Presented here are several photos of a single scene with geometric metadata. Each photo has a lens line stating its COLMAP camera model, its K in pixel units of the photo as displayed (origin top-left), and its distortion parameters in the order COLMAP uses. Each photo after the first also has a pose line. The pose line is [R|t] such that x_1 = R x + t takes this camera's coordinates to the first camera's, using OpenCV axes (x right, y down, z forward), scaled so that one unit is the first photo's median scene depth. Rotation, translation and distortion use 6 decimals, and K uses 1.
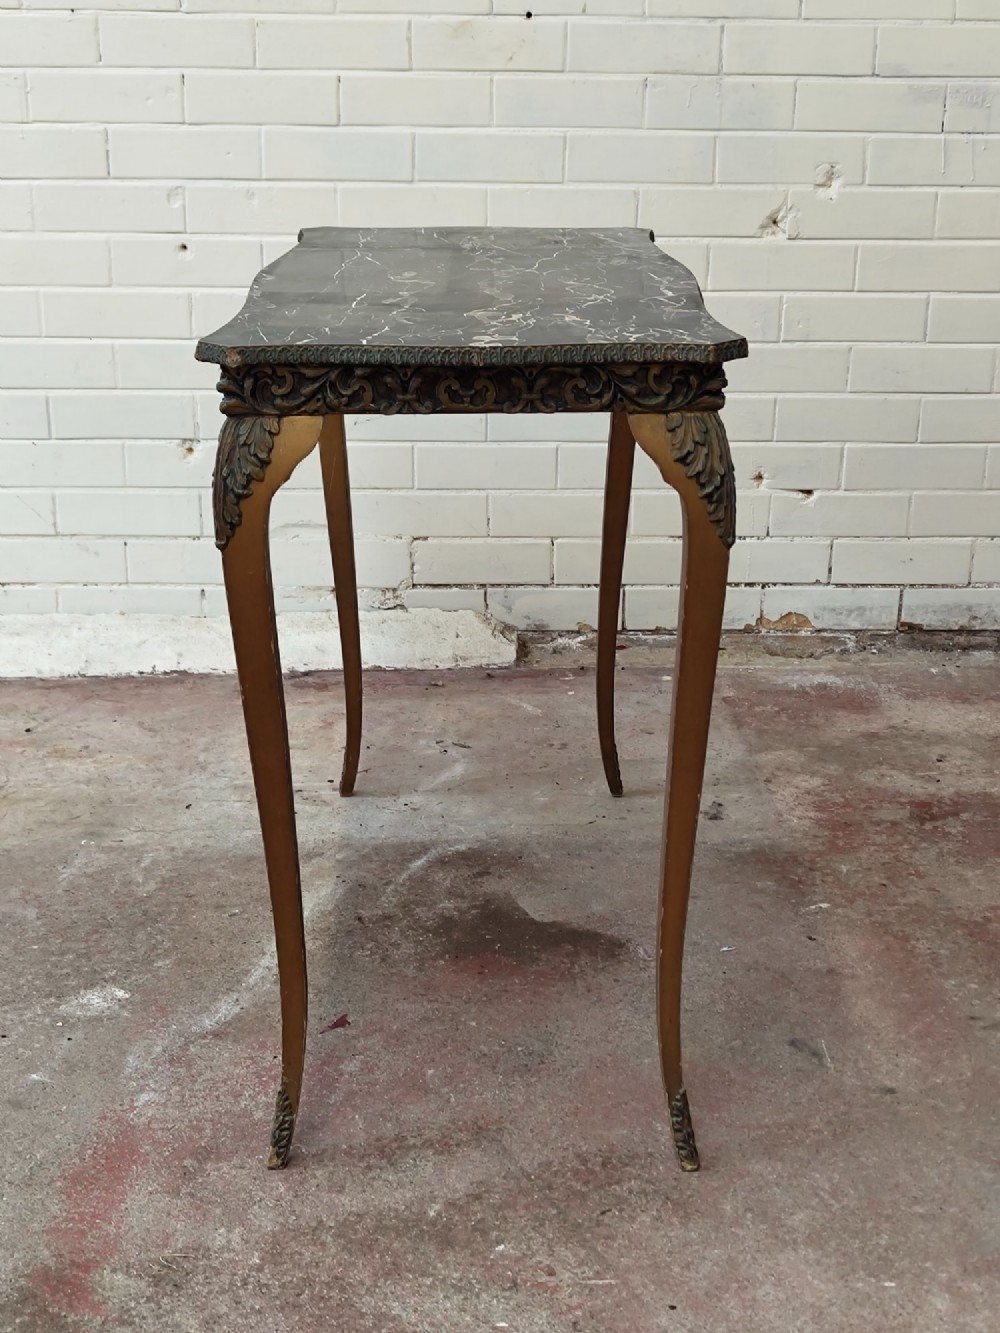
lens RADIAL K [[1881.6, 0, 499.3], [0, 1881.6, 699.9], [0, 0, 1]] dist [0.152077, -0.635007]
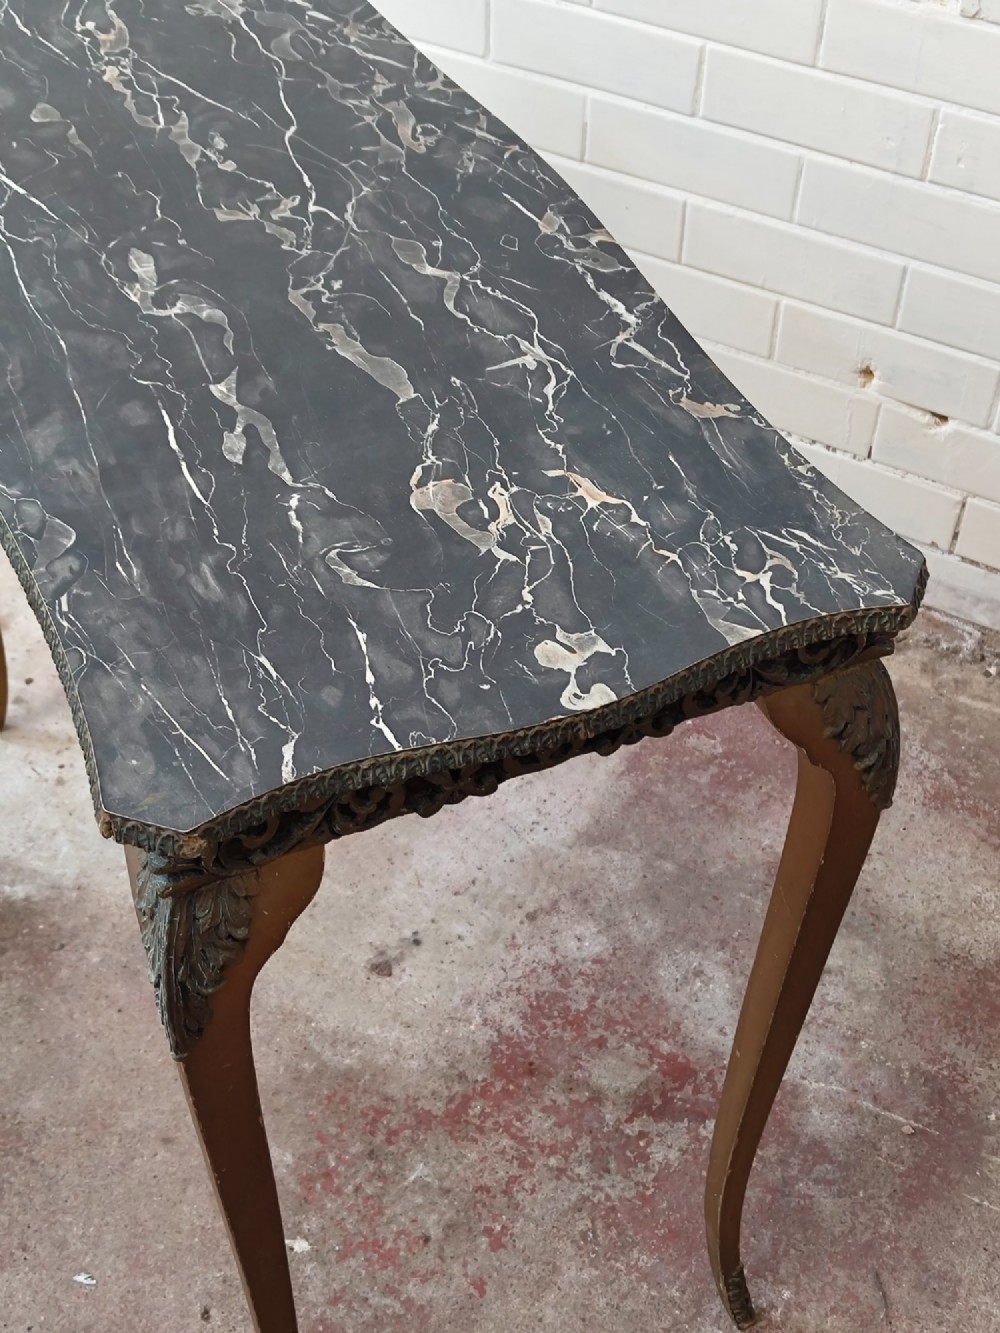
lens RADIAL K [[1877.0, 0, 501.3], [0, 1877.0, 697.6], [0, 0, 1]] dist [0.153342, -0.673105]
pose [[0.856902, 0.367946, -0.361018, 0.321708], [-0.192248, 0.877942, 0.438474, -0.295174], [0.478288, -0.306324, 0.823047, 0.432004]]
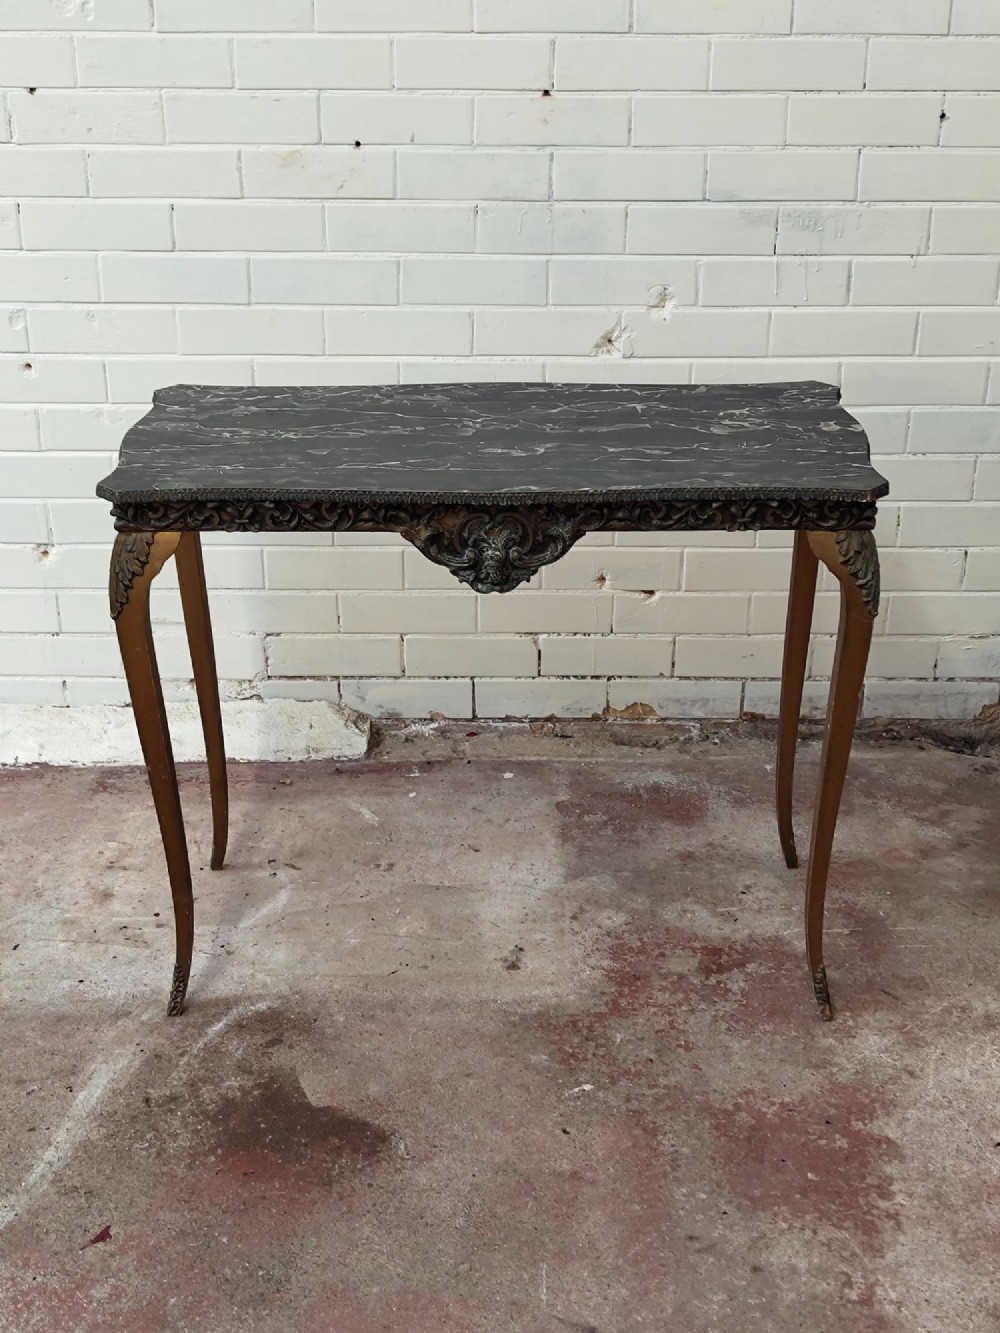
lens RADIAL K [[1875.1, 0, 495.8], [0, 1875.1, 687.3], [0, 0, 1]] dist [0.143907, -0.609681]
pose [[0.999543, 0.007572, -0.029269, 0.119266], [-0.004461, 0.994472, 0.104907, -0.179179], [0.029902, -0.104729, 0.994051, -0.021860]]
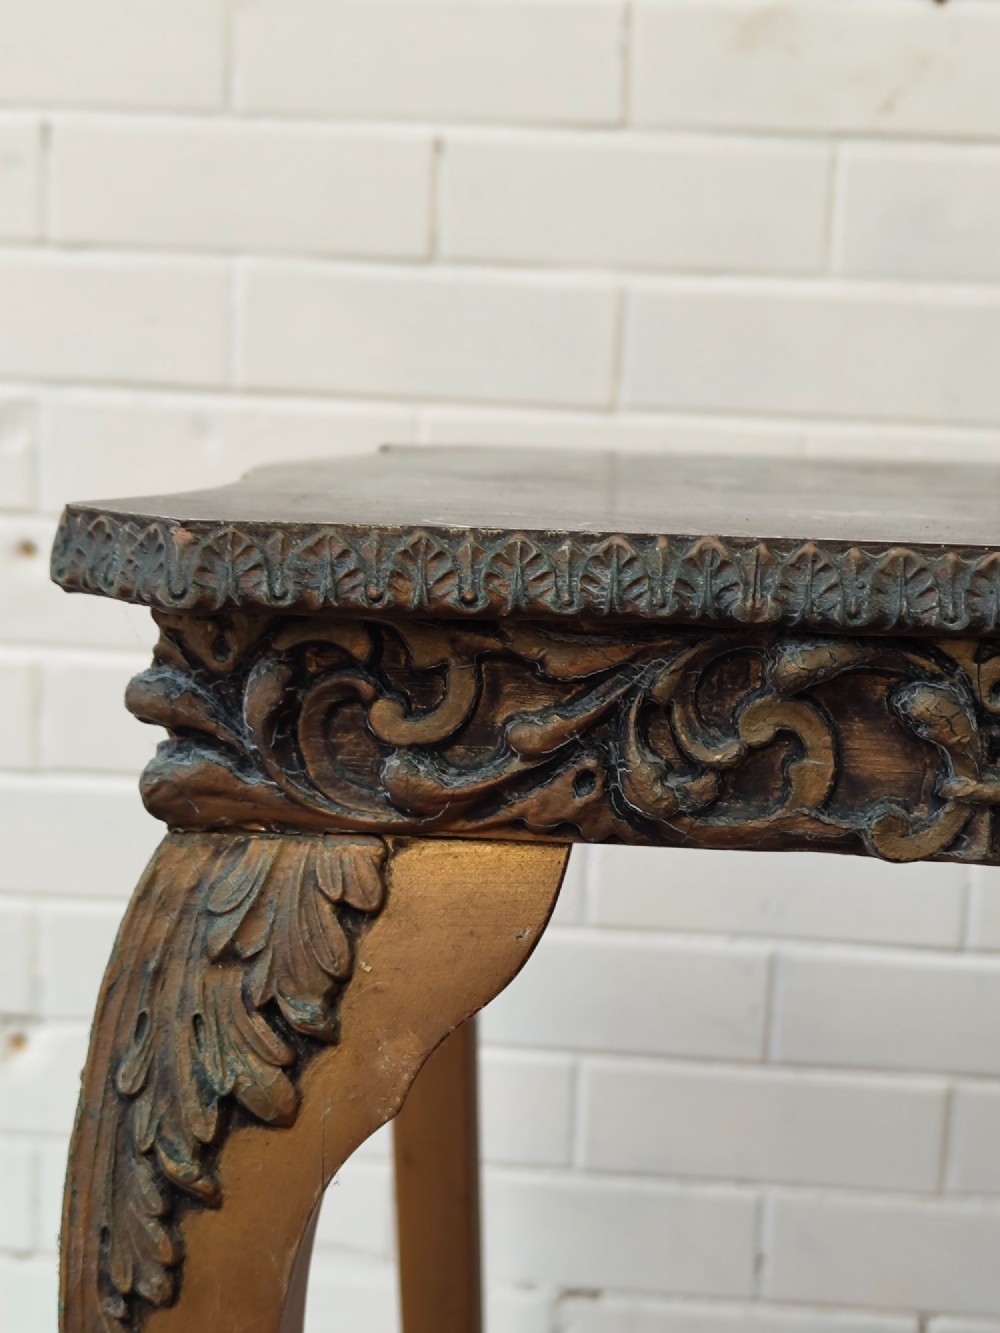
lens RADIAL K [[1877.0, 0, 501.3], [0, 1877.0, 697.6], [0, 0, 1]] dist [0.153342, -0.673105]
pose [[0.994045, 0.048359, -0.097647, -0.028308], [-0.065078, 0.982228, -0.176050, -0.148571], [0.087398, 0.181357, 0.979526, 0.641697]]
